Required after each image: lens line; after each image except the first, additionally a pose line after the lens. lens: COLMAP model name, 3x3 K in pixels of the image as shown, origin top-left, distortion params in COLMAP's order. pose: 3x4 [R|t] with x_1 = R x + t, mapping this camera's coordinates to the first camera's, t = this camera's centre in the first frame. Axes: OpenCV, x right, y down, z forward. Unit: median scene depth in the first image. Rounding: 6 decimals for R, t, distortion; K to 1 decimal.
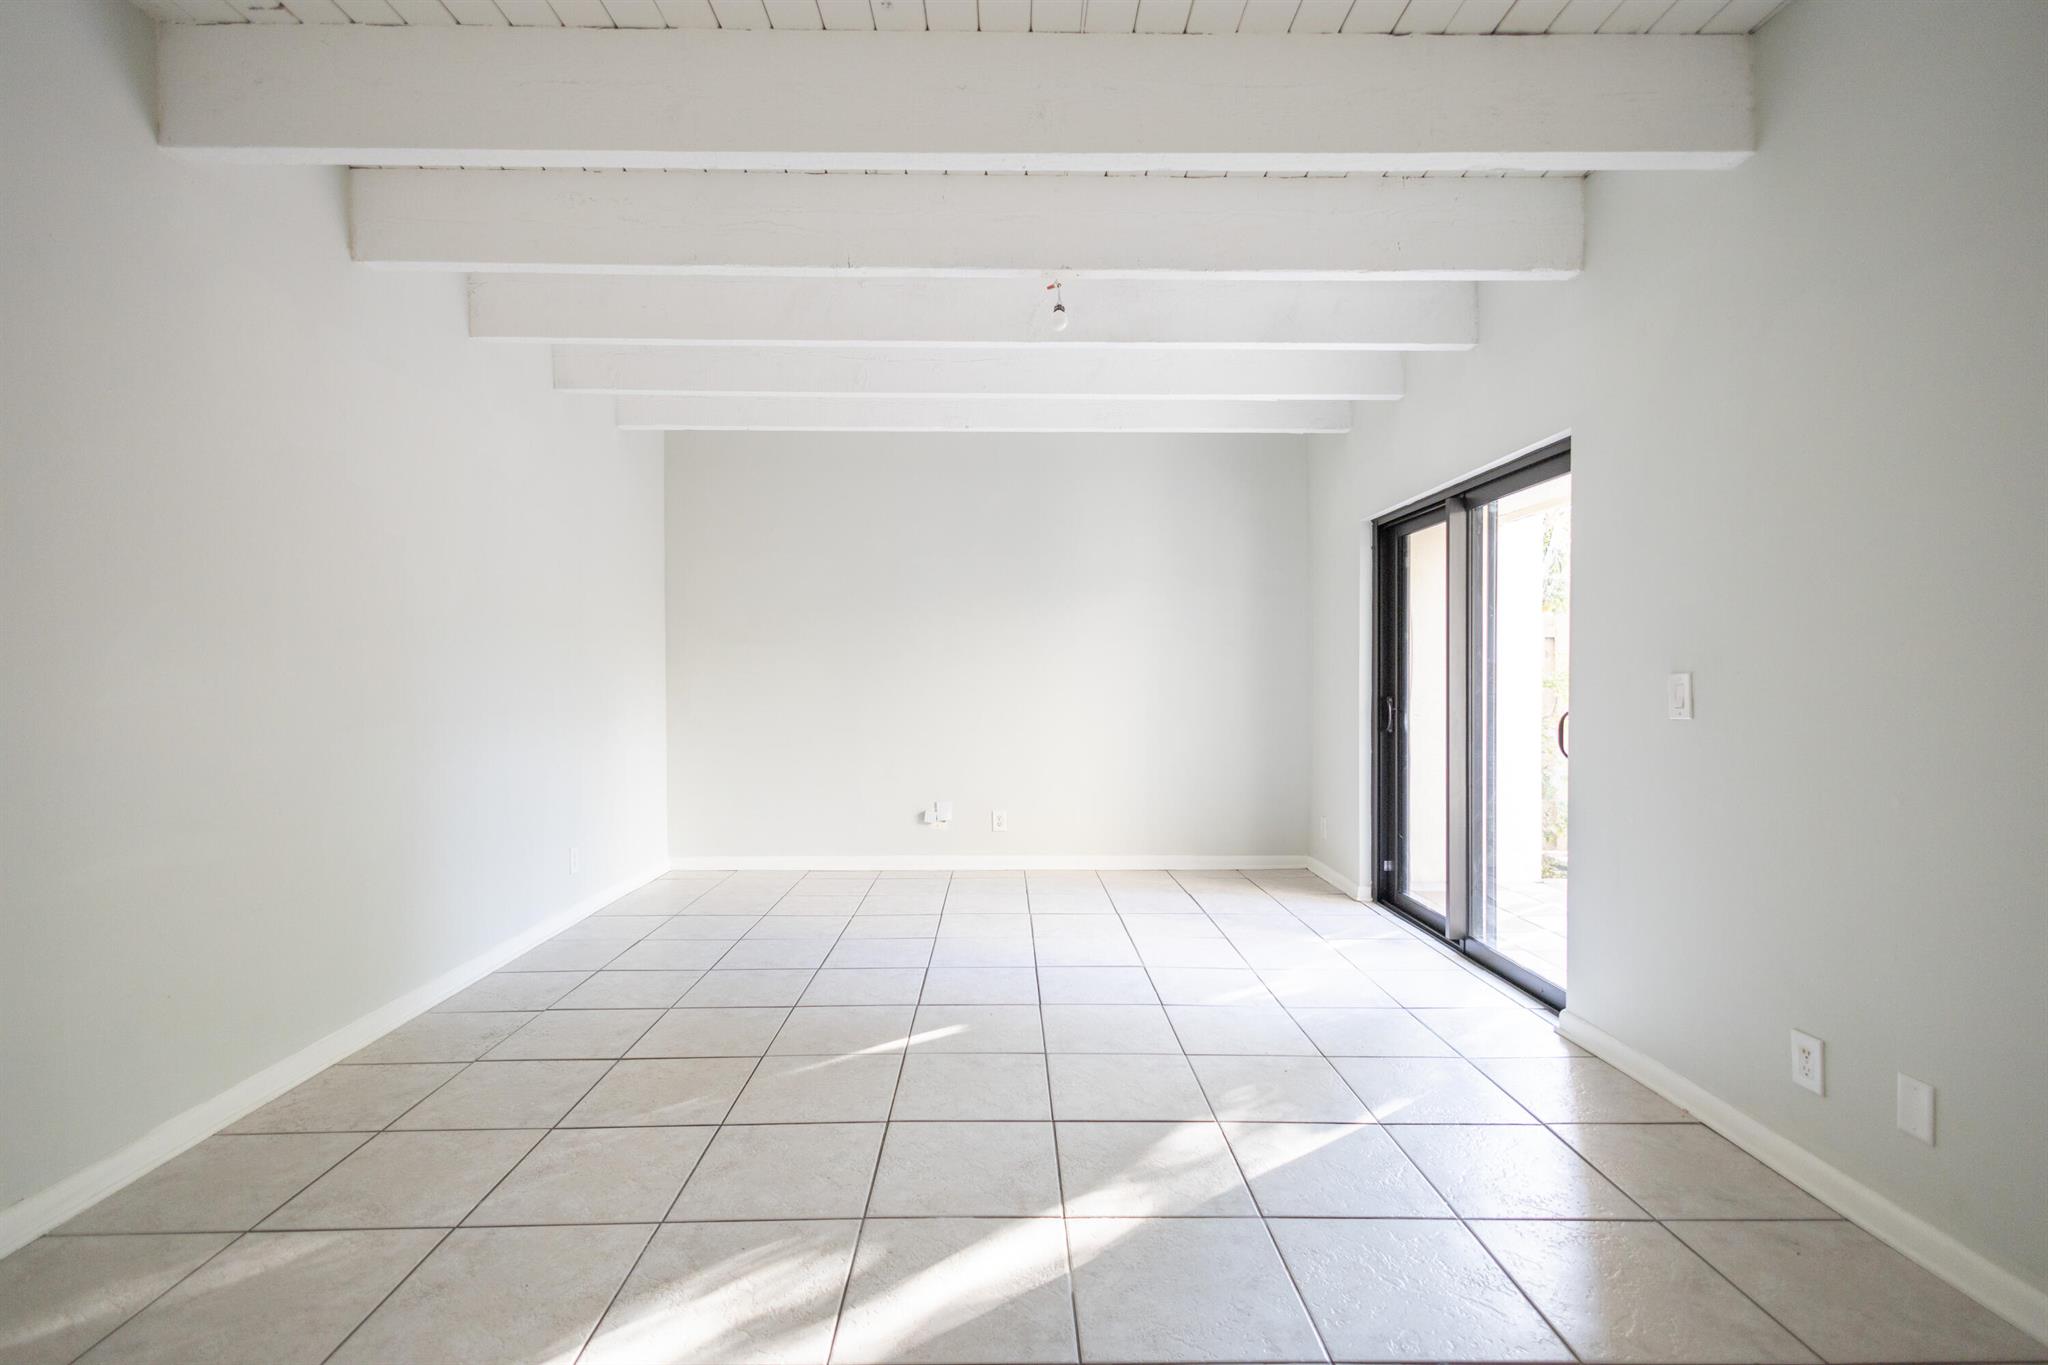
lens RADIAL K [[966.8, 0, 1014.7], [0, 966.8, 677.4], [0, 0, 1]] dist [0.001855, -0.000368]
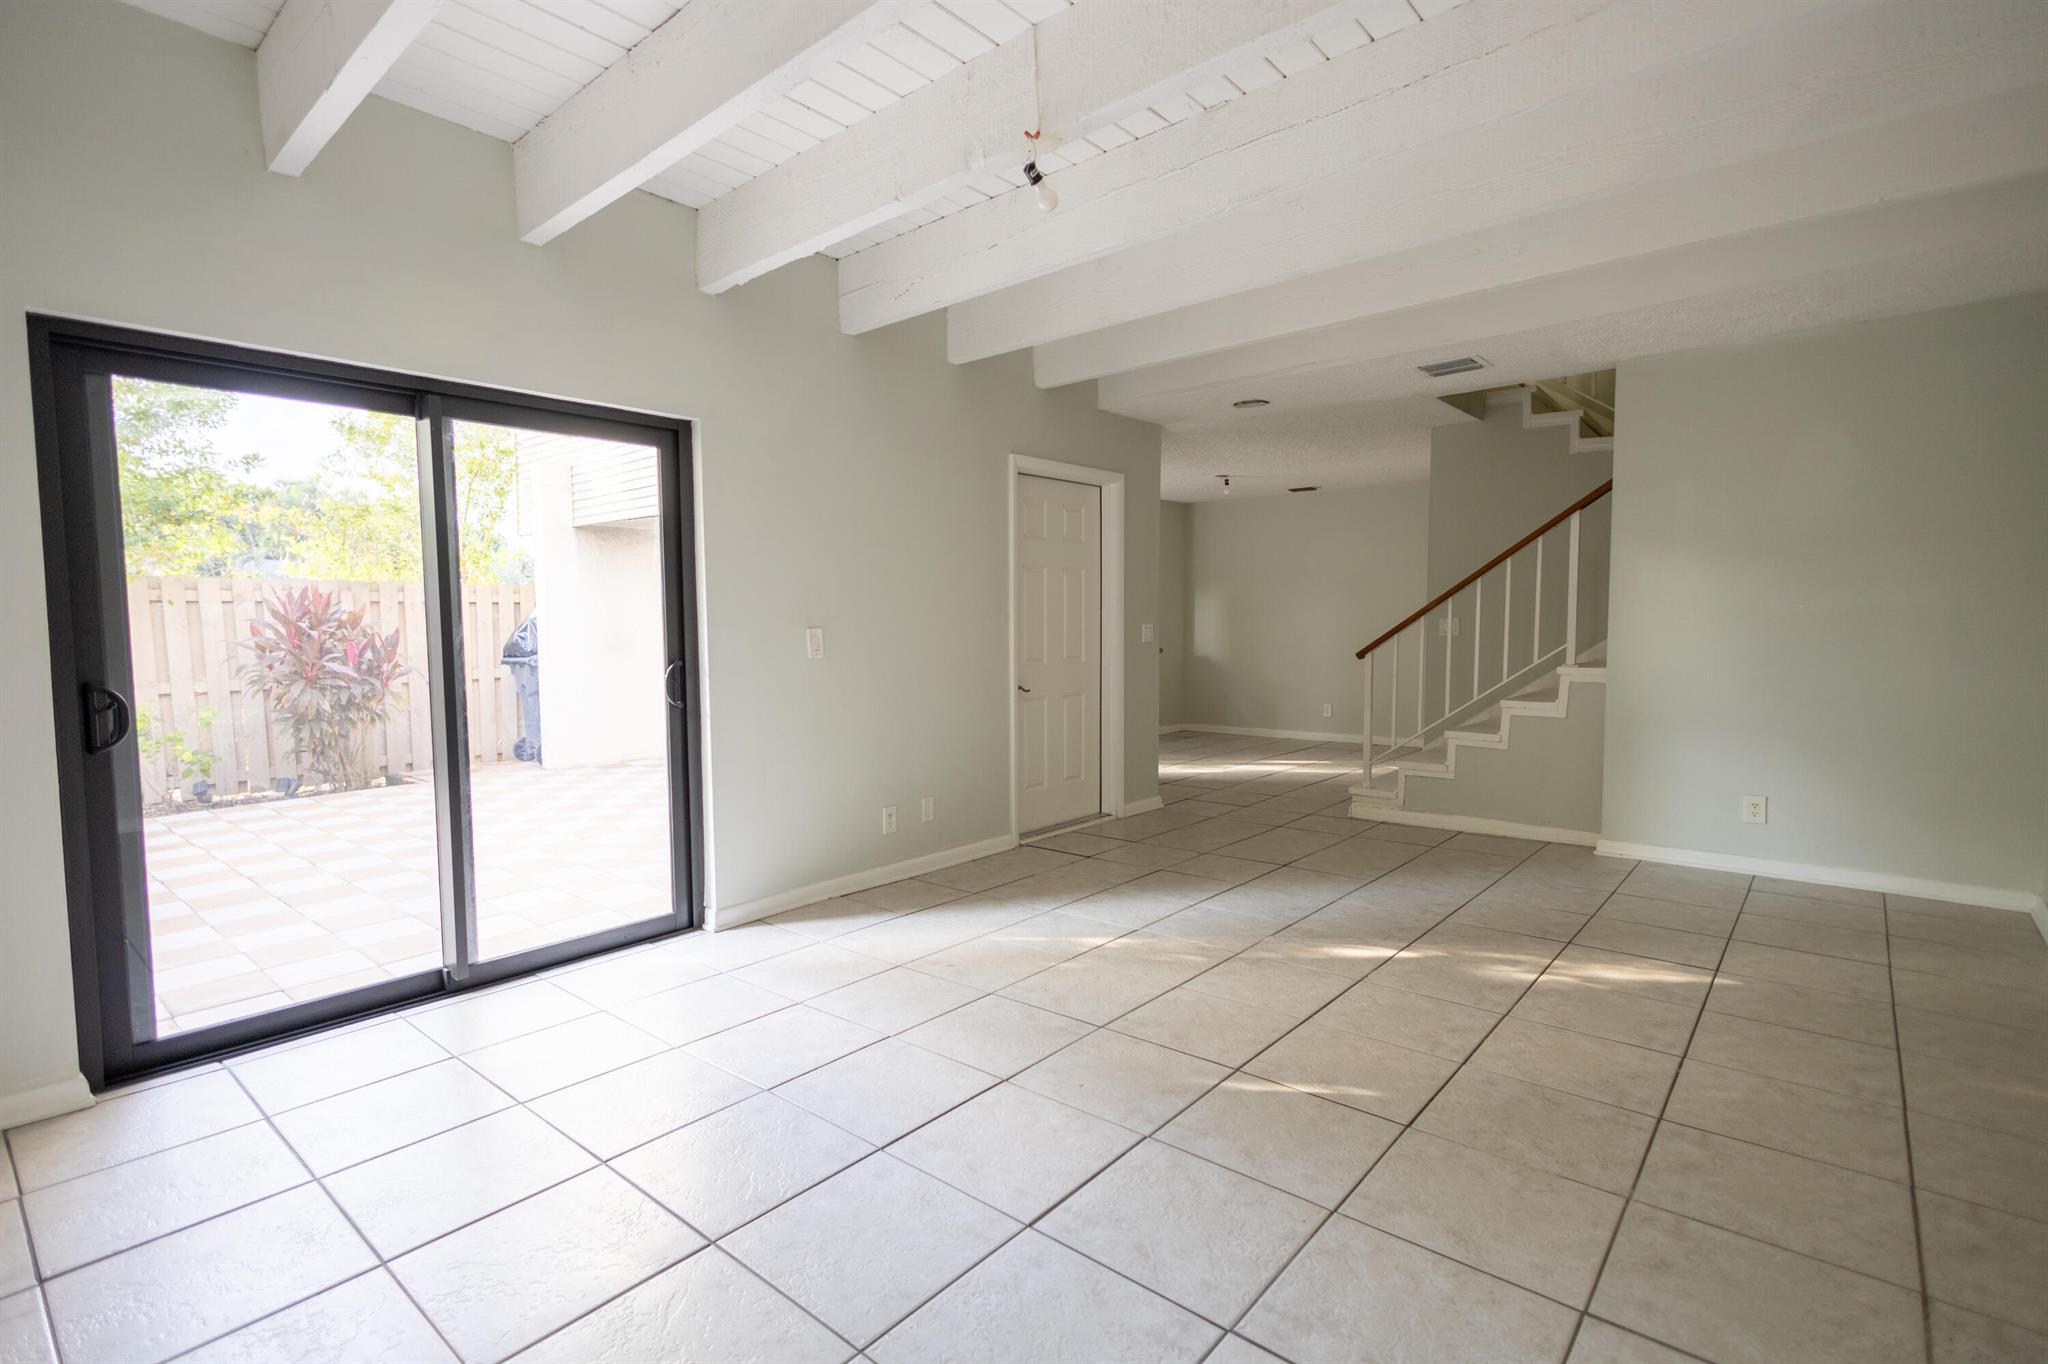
lens RADIAL K [[966.8, 0, 1008.6], [0, 966.8, 683.7], [0, 0, 1]] dist [0.001855, -0.000368]
pose [[-0.749855, -0.030457, 0.660901, -0.557708], [0.020534, 0.997387, 0.069262, -0.015067], [-0.661284, 0.065507, -0.747270, 1.889056]]
